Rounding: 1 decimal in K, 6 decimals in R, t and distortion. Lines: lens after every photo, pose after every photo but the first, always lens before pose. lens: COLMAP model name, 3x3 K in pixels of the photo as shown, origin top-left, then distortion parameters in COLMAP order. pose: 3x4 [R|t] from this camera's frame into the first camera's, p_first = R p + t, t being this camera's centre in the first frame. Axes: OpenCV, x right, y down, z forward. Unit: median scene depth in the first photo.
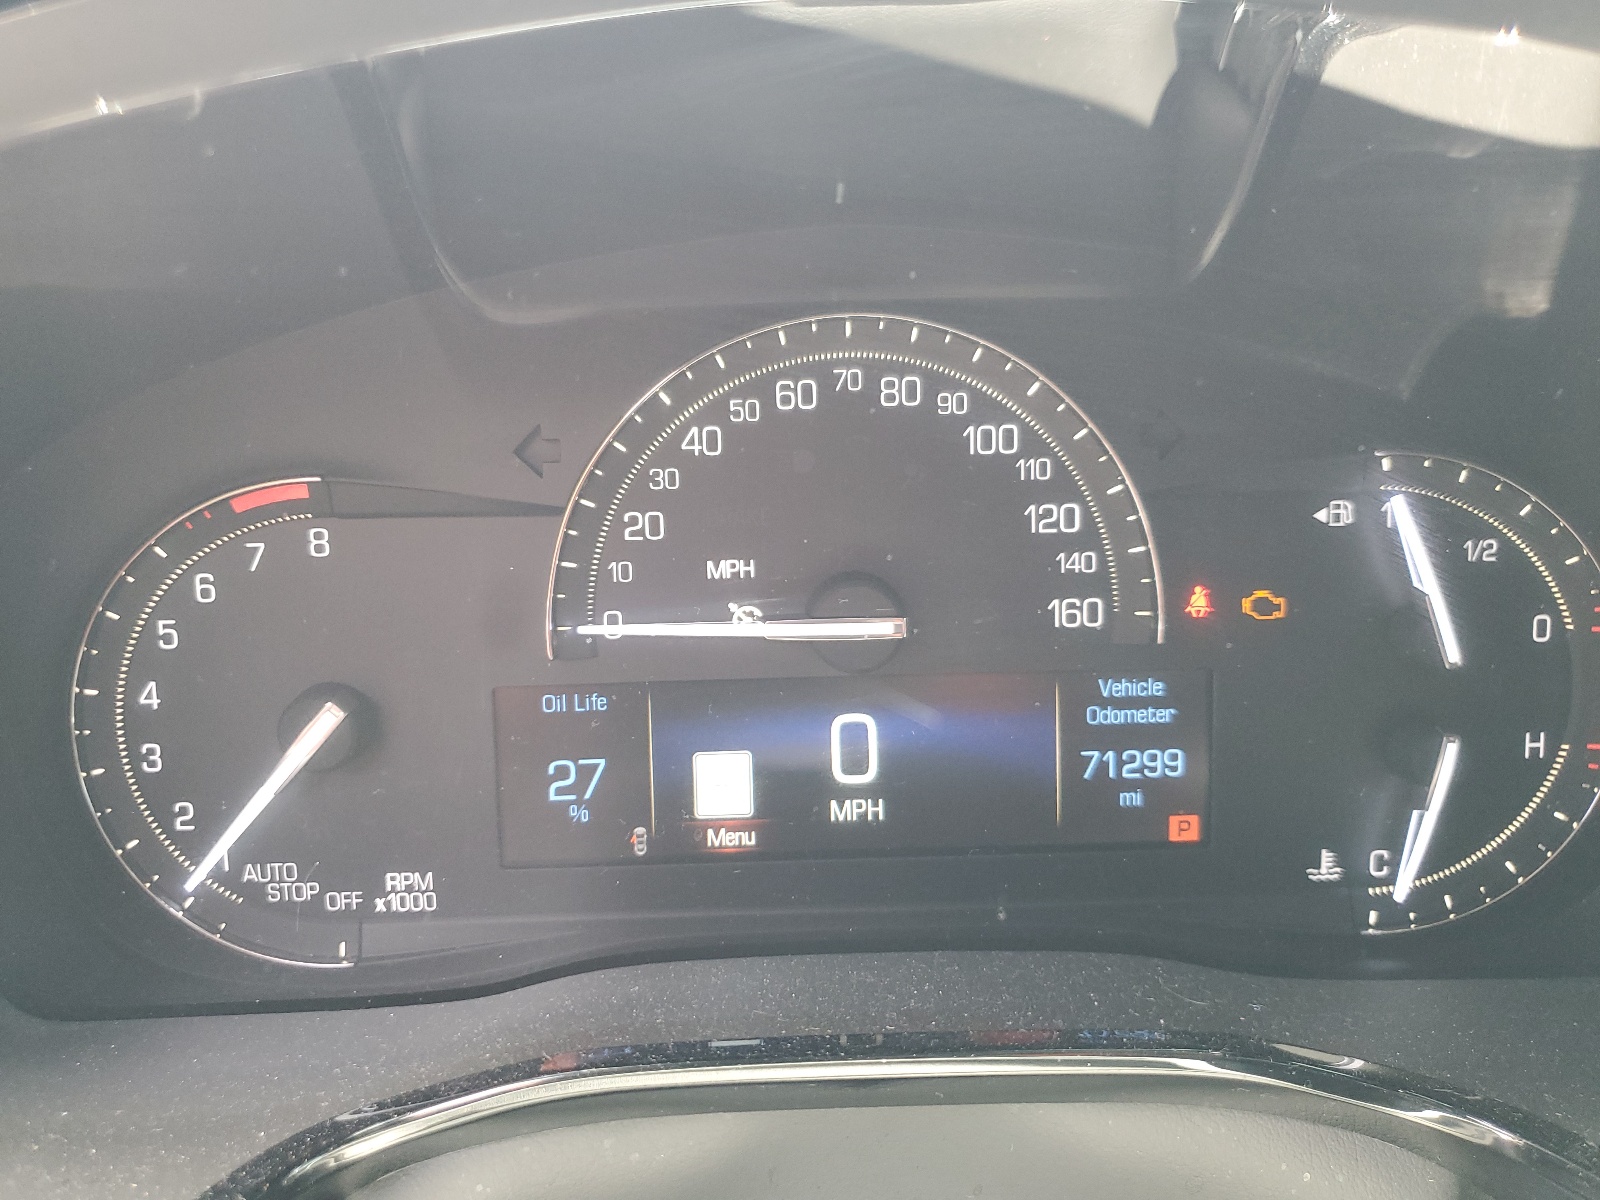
lens RADIAL K [[1216.6, 0, 798.9], [0, 1216.6, 600.2], [0, 0, 1]] dist [-0.000269, 0.000032]
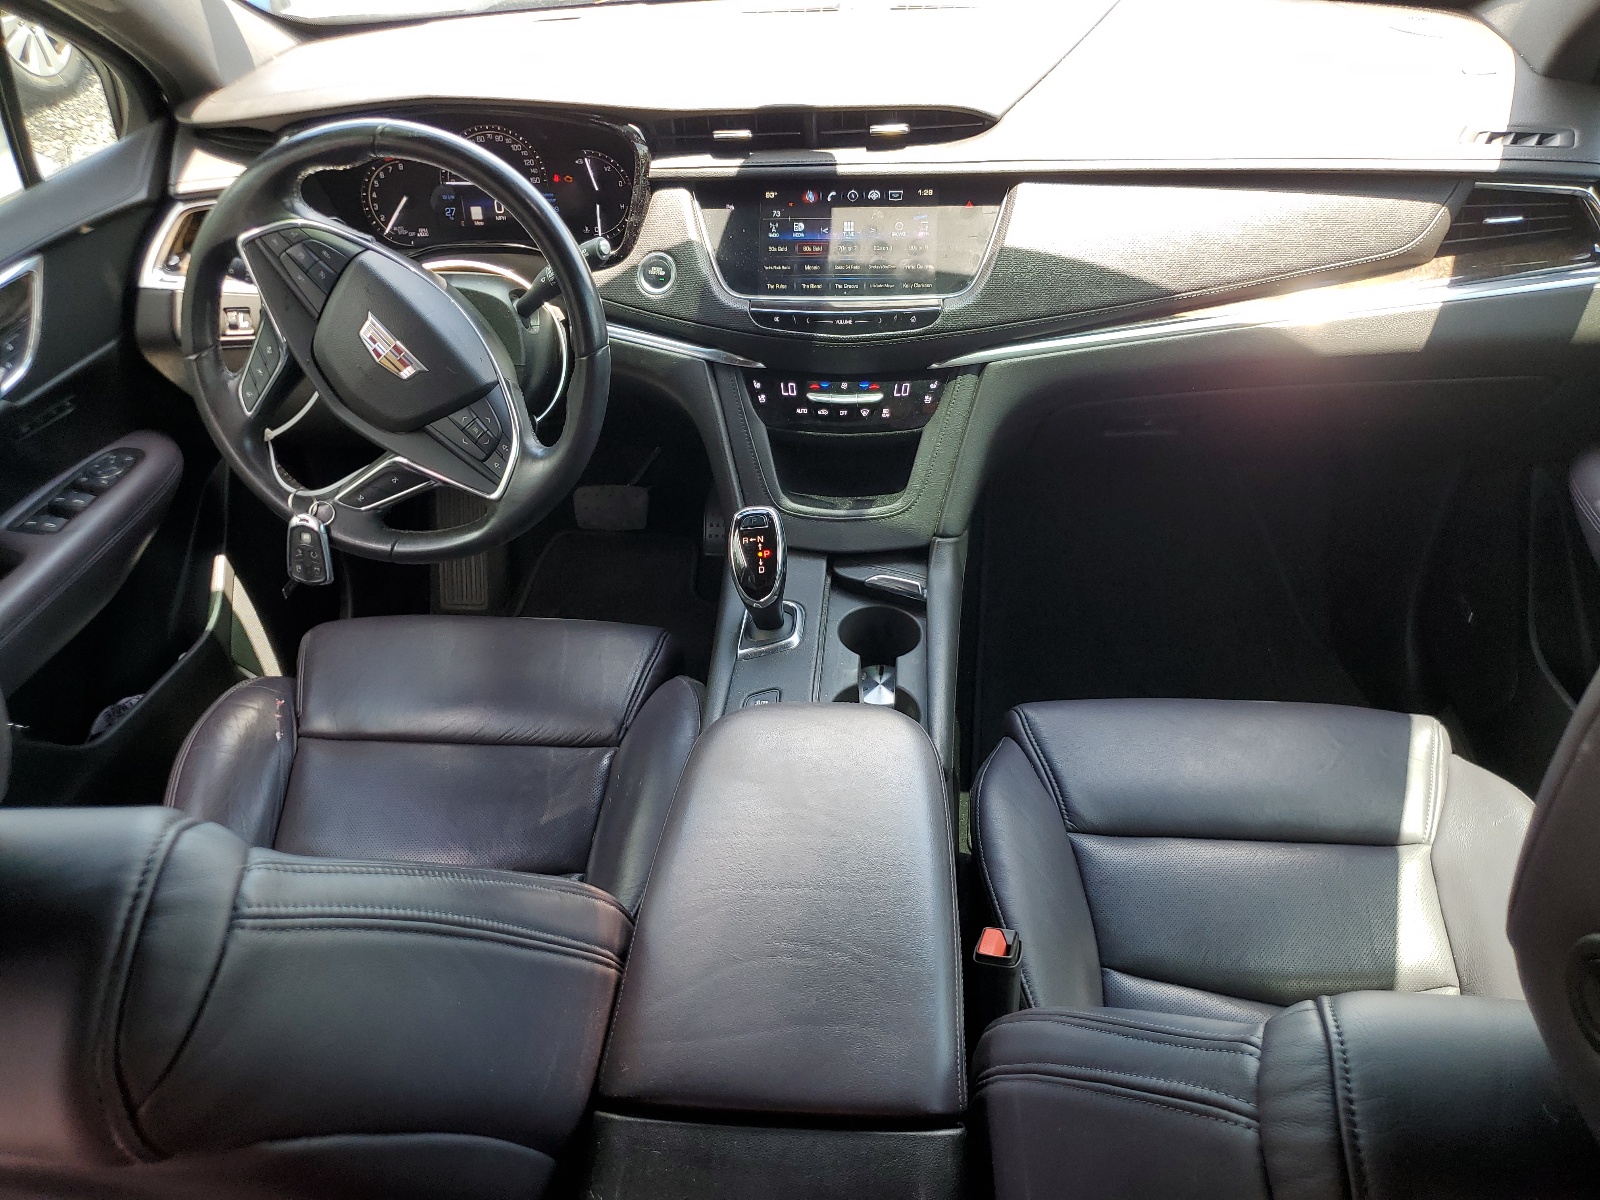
lens RADIAL K [[1216.6, 0, 801.0], [0, 1216.6, 598.7], [0, 0, 1]] dist [-0.000269, 0.000032]
pose [[0.996507, 0.033776, -0.076380, 1.895843], [-0.006595, 0.943537, 0.331200, -0.035113], [0.083254, -0.329540, 0.940464, -4.674419]]
